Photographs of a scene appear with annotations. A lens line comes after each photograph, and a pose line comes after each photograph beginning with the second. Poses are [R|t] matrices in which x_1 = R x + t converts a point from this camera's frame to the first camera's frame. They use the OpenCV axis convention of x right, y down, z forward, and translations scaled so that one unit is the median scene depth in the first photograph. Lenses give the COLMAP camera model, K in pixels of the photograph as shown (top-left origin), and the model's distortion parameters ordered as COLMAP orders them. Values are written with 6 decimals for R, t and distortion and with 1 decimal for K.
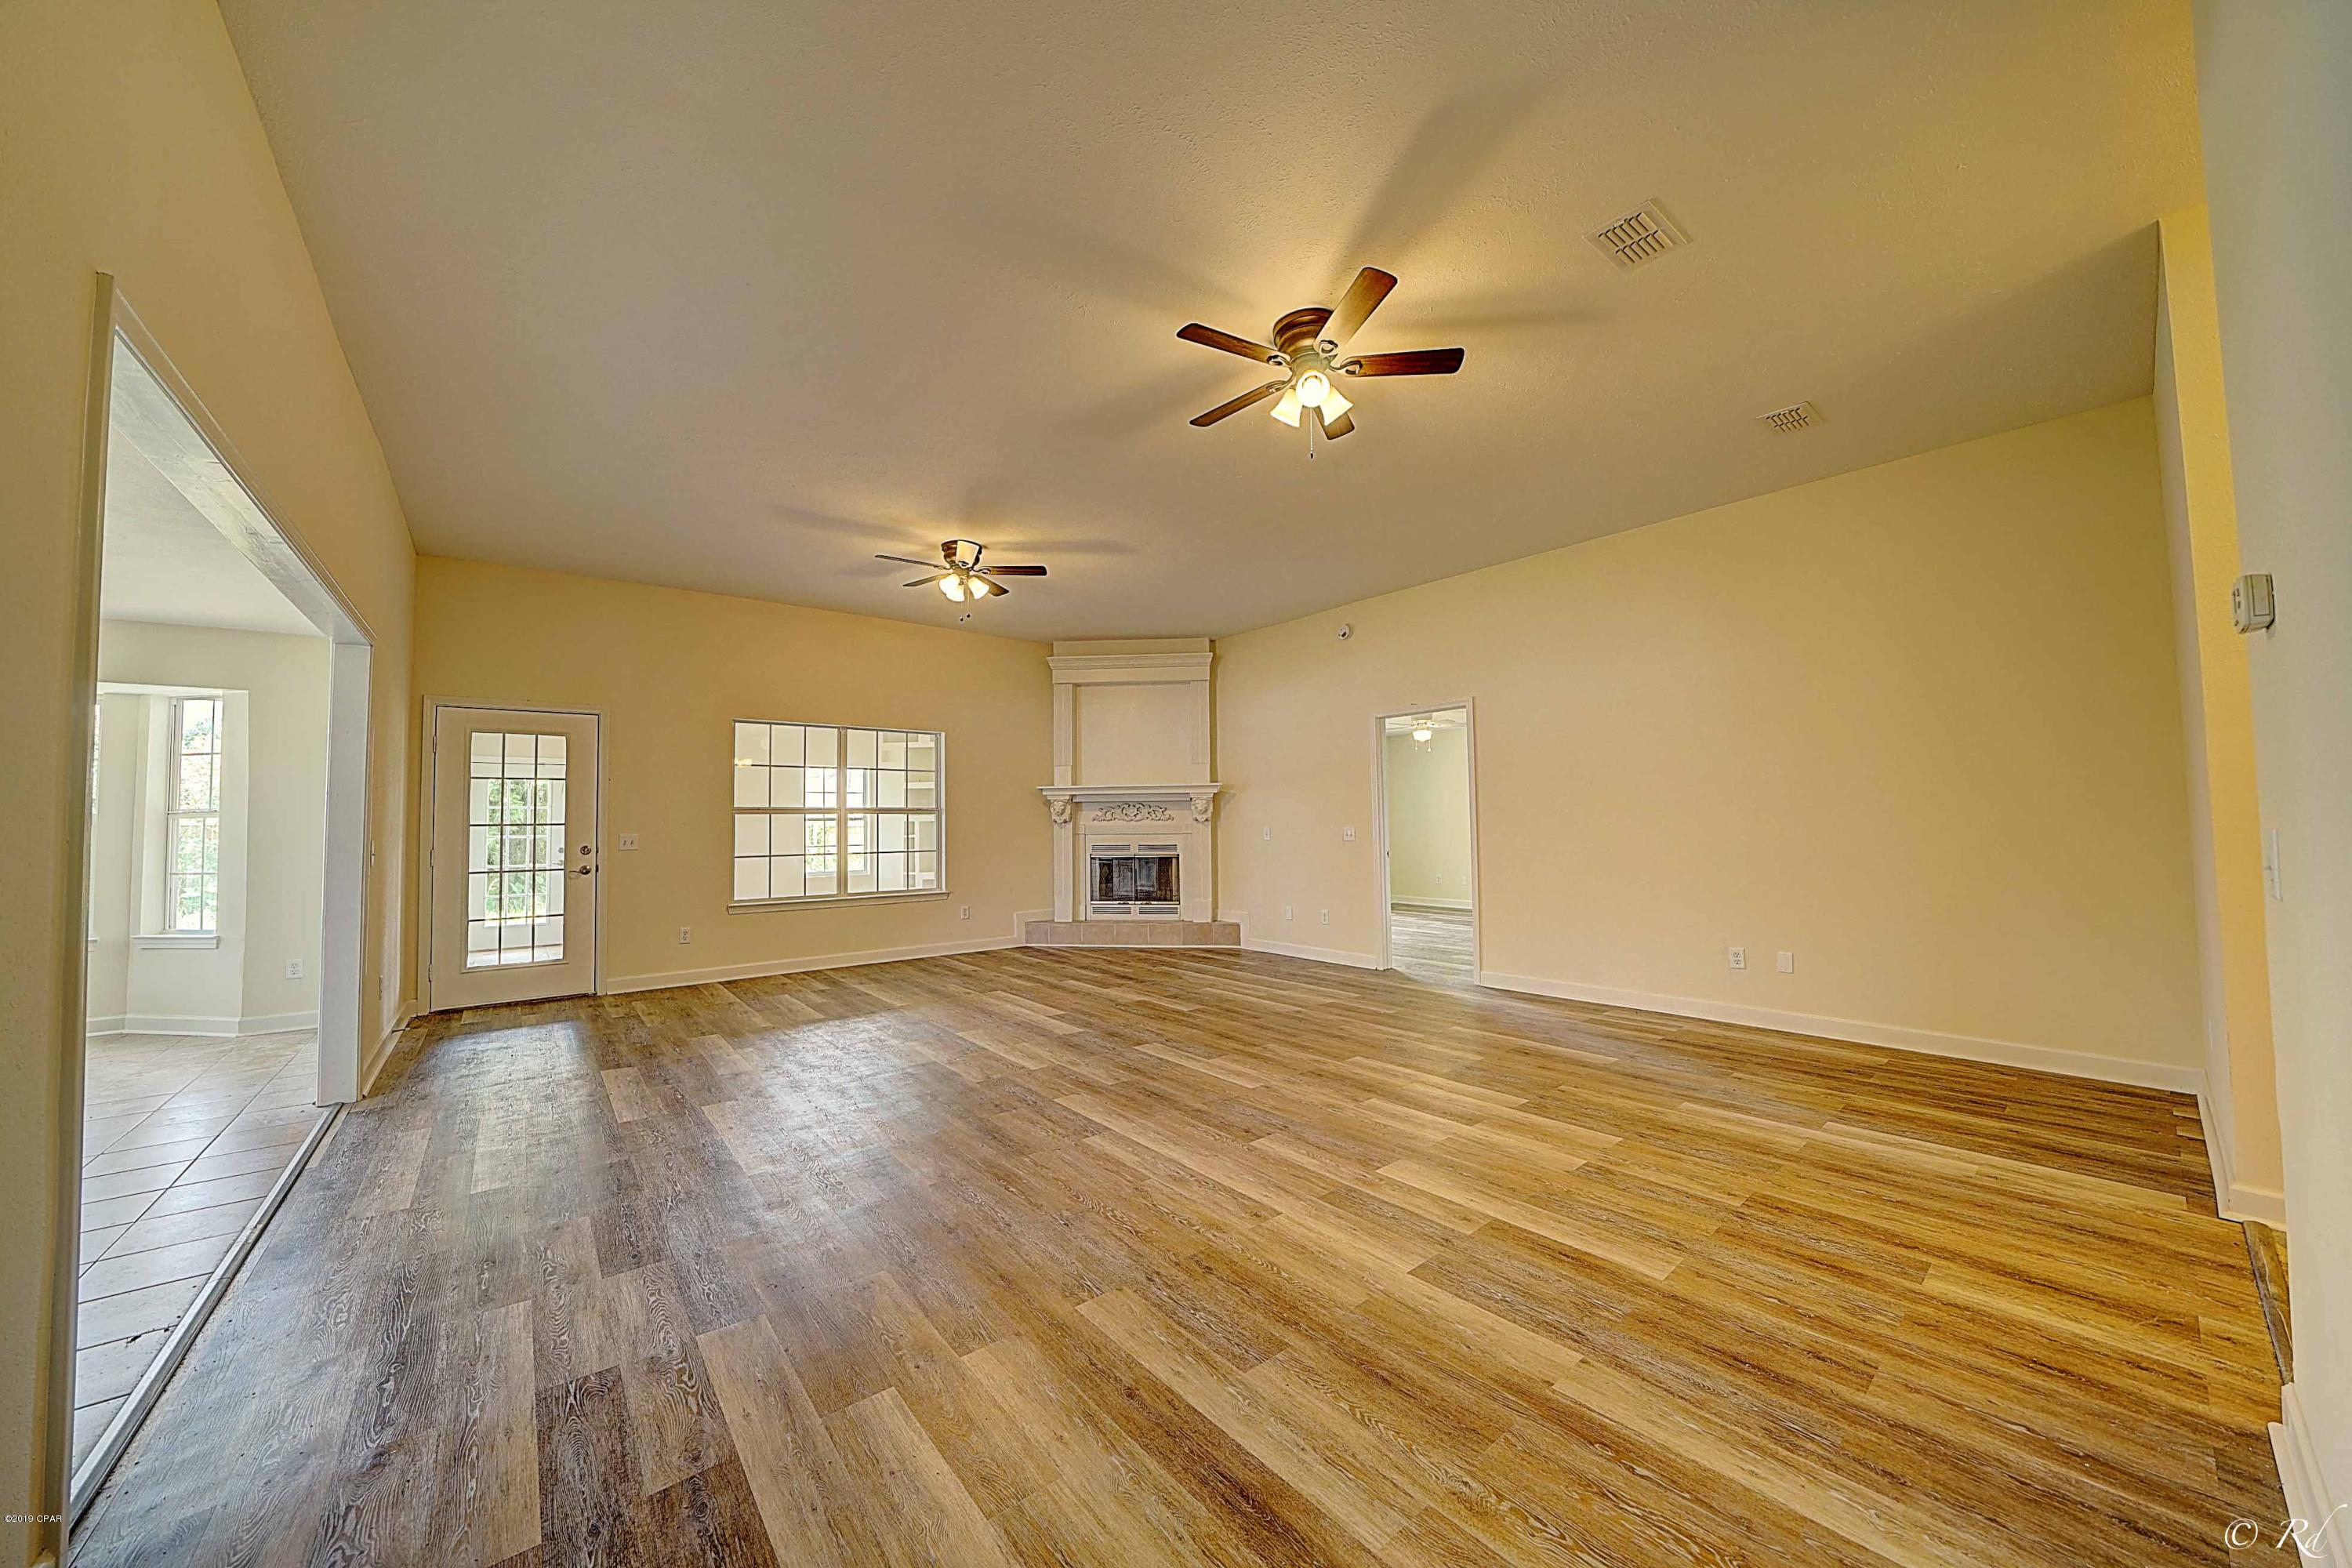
lens RADIAL K [[814.9, 0, 1174.3], [0, 814.9, 784.7], [0, 0, 1]] dist [-0.027845, 0.003848]
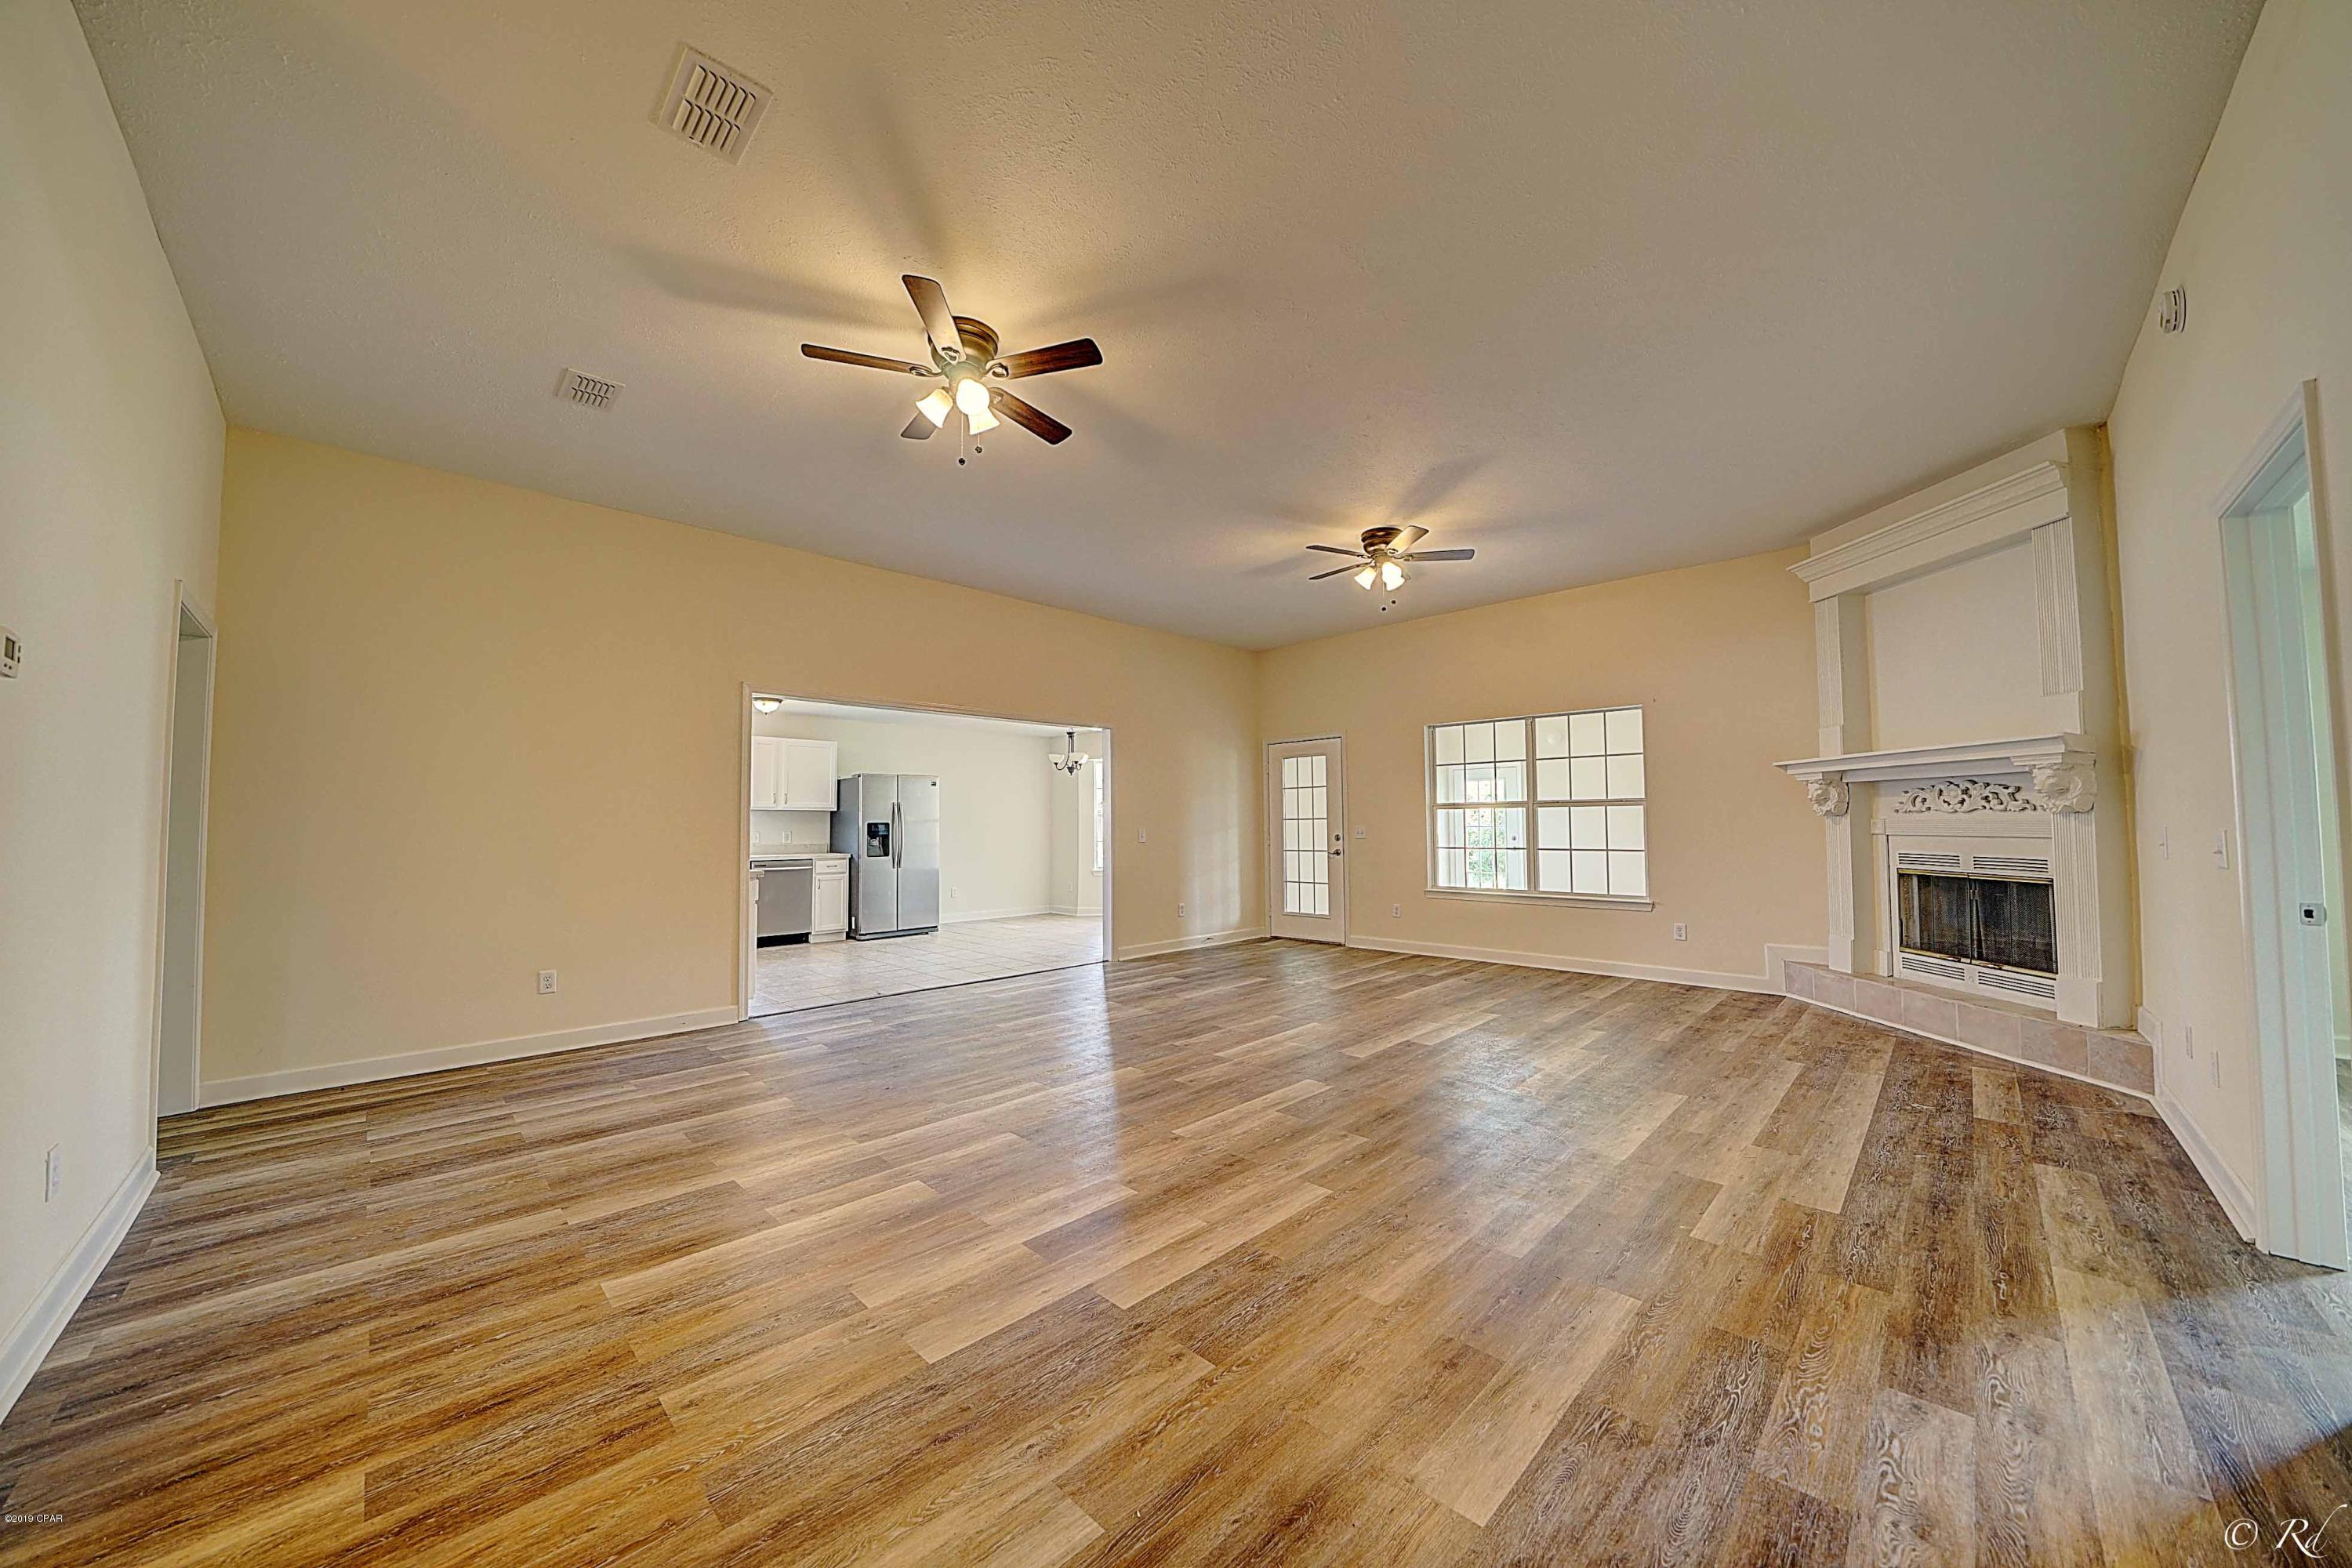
lens RADIAL K [[814.9, 0, 1174.3], [0, 814.9, 784.7], [0, 0, 1]] dist [-0.027845, 0.003848]
pose [[0.102033, -0.036075, -0.994127, 1.007625], [0.052550, 0.998142, -0.030827, 0.033063], [0.993392, -0.049096, 0.103740, 0.970243]]
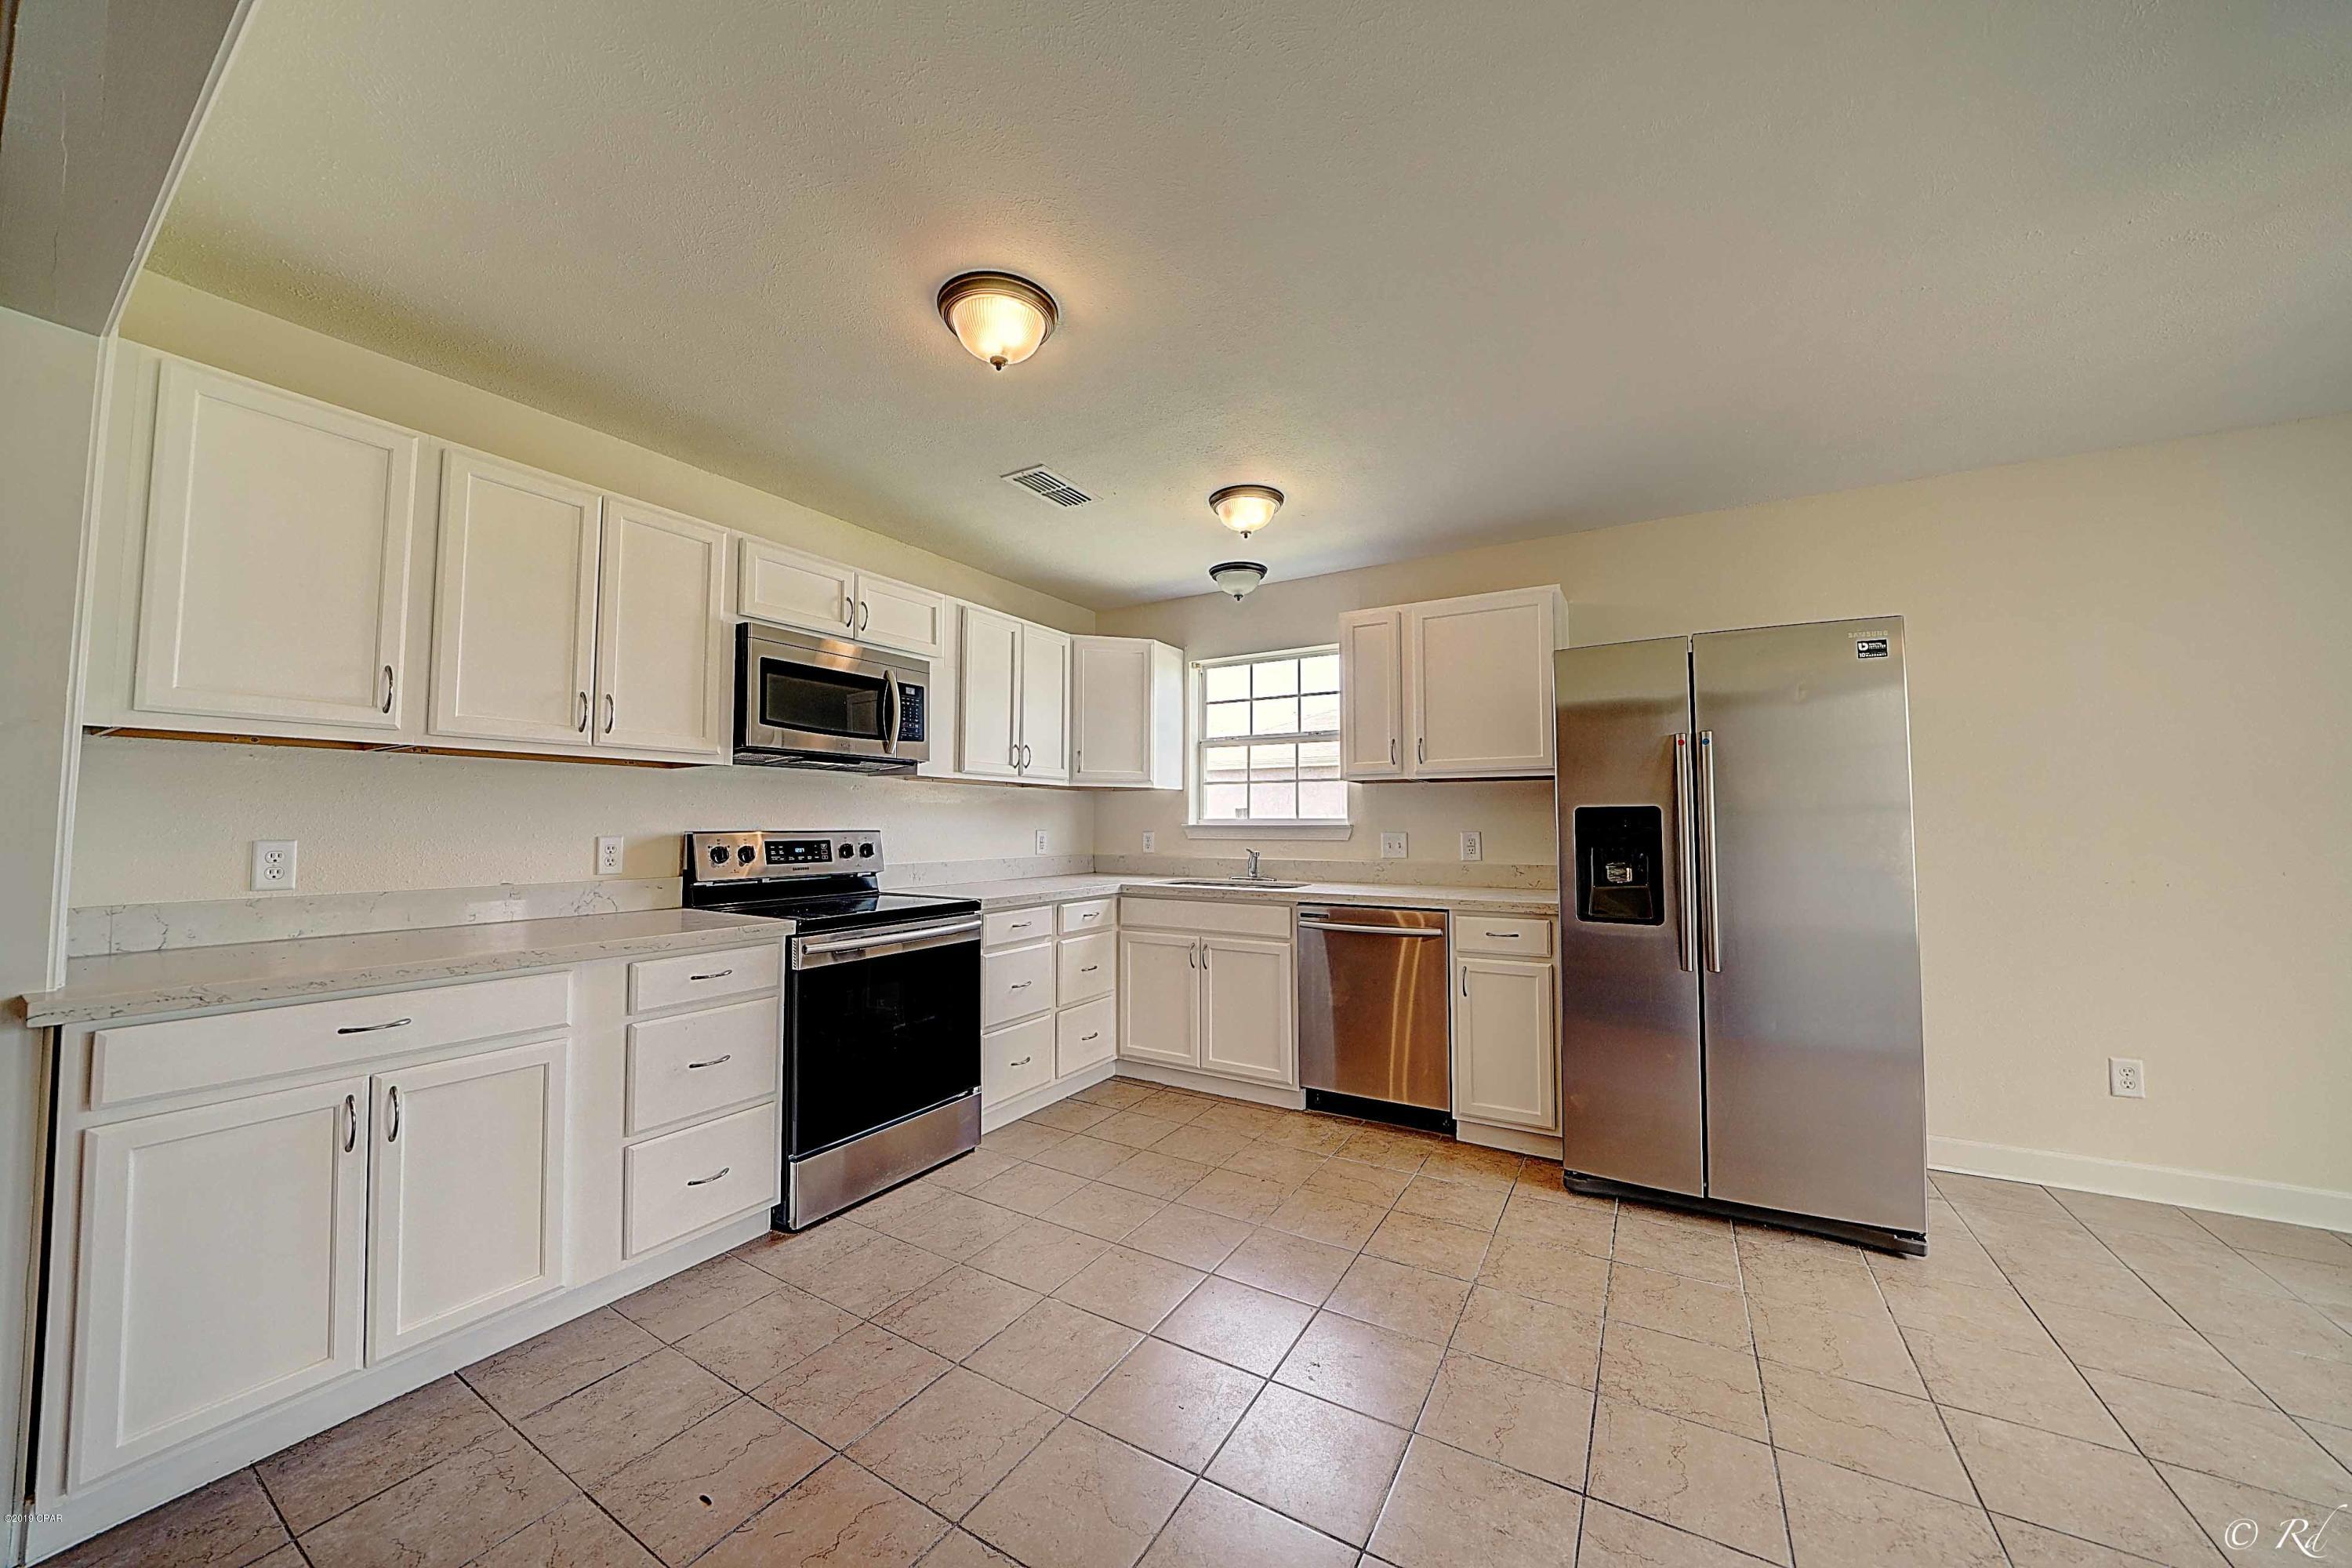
lens RADIAL K [[814.9, 0, 1174.3], [0, 814.9, 784.7], [0, 0, 1]] dist [-0.027845, 0.003848]
pose [[-0.940569, 0.001936, -0.339598, -0.908225], [0.033761, 0.995563, -0.087832, 0.055846], [0.337922, -0.094077, -0.936461, 0.876495]]
